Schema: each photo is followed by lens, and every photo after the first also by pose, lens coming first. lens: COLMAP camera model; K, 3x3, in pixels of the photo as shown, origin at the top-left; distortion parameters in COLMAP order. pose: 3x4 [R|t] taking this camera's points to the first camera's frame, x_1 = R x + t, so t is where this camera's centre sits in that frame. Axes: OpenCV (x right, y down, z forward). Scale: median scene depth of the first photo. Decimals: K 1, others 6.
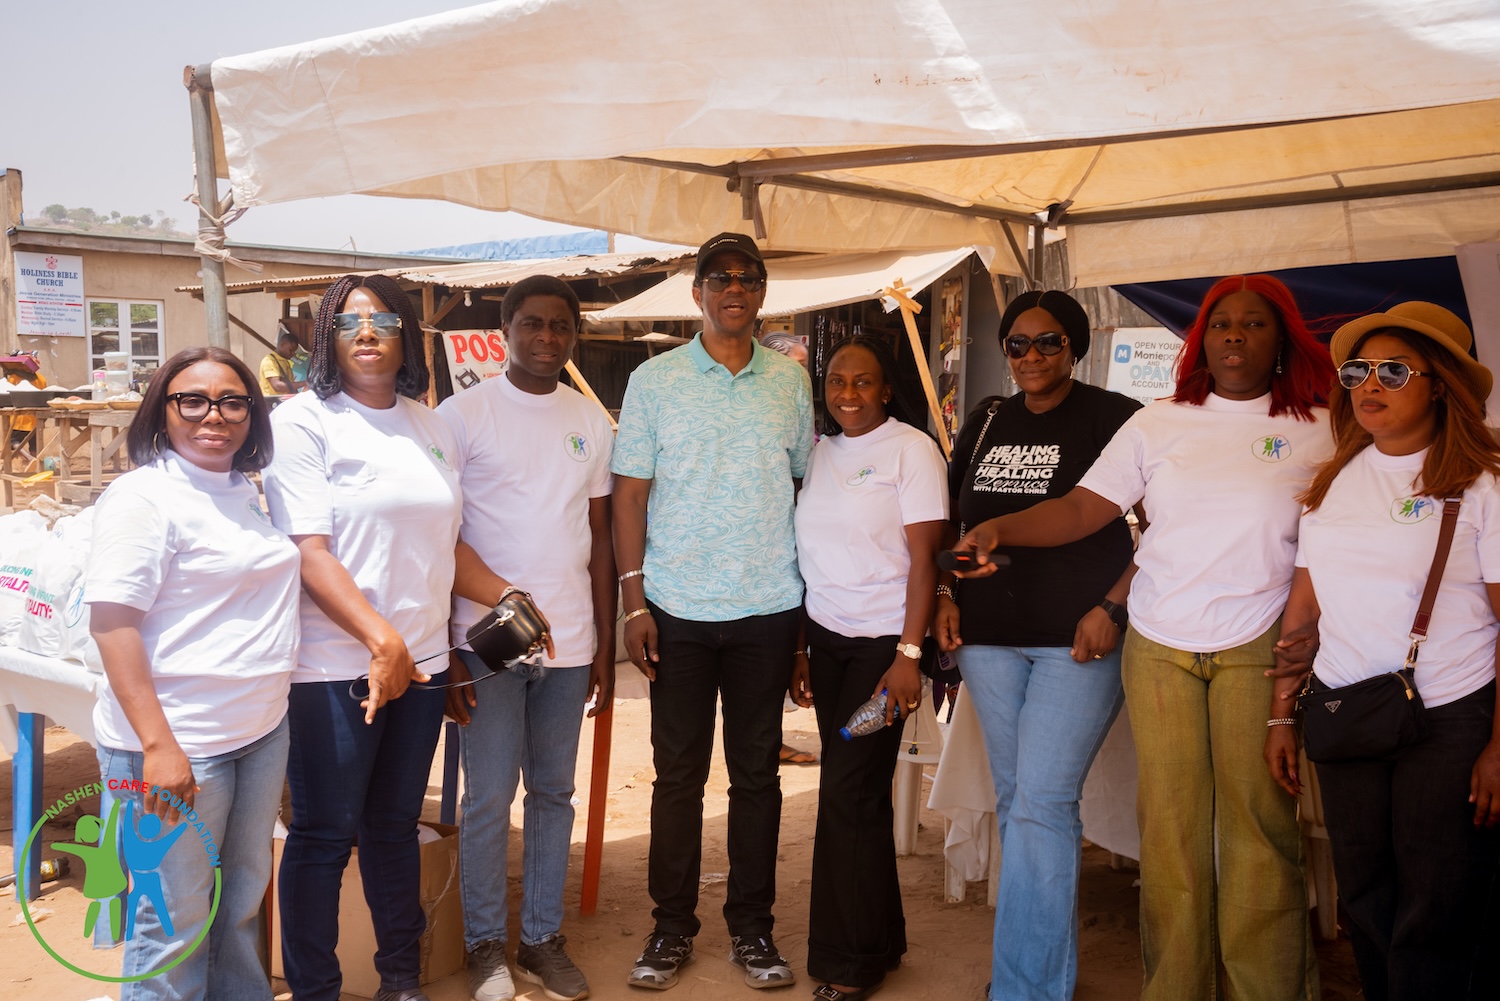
lens RADIAL K [[1645.9, 0, 750.0], [0, 1645.9, 500.5], [0, 0, 1]] dist [-0.062626, 0.518525]
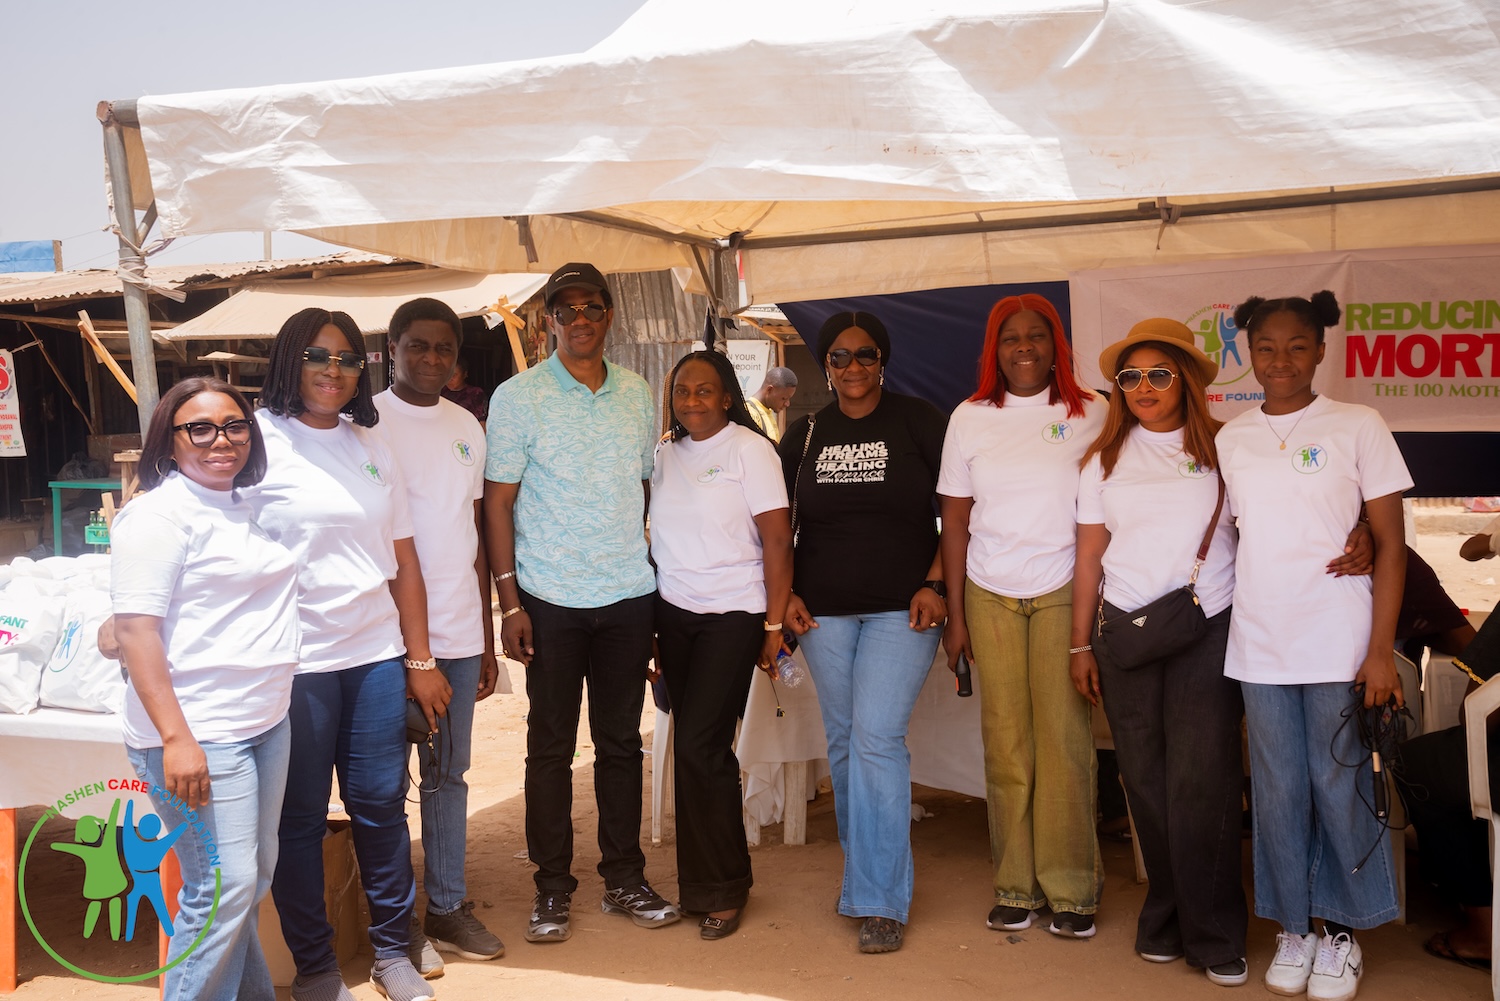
lens RADIAL K [[1650.6, 0, 750.0], [0, 1650.6, 500.5], [0, 0, 1]] dist [0.027140, 0.016191]
pose [[0.938031, -0.048609, 0.343125, -0.306520], [0.051162, 0.998689, 0.001614, 0.004010], [-0.342754, 0.016041, 0.939288, -0.097076]]
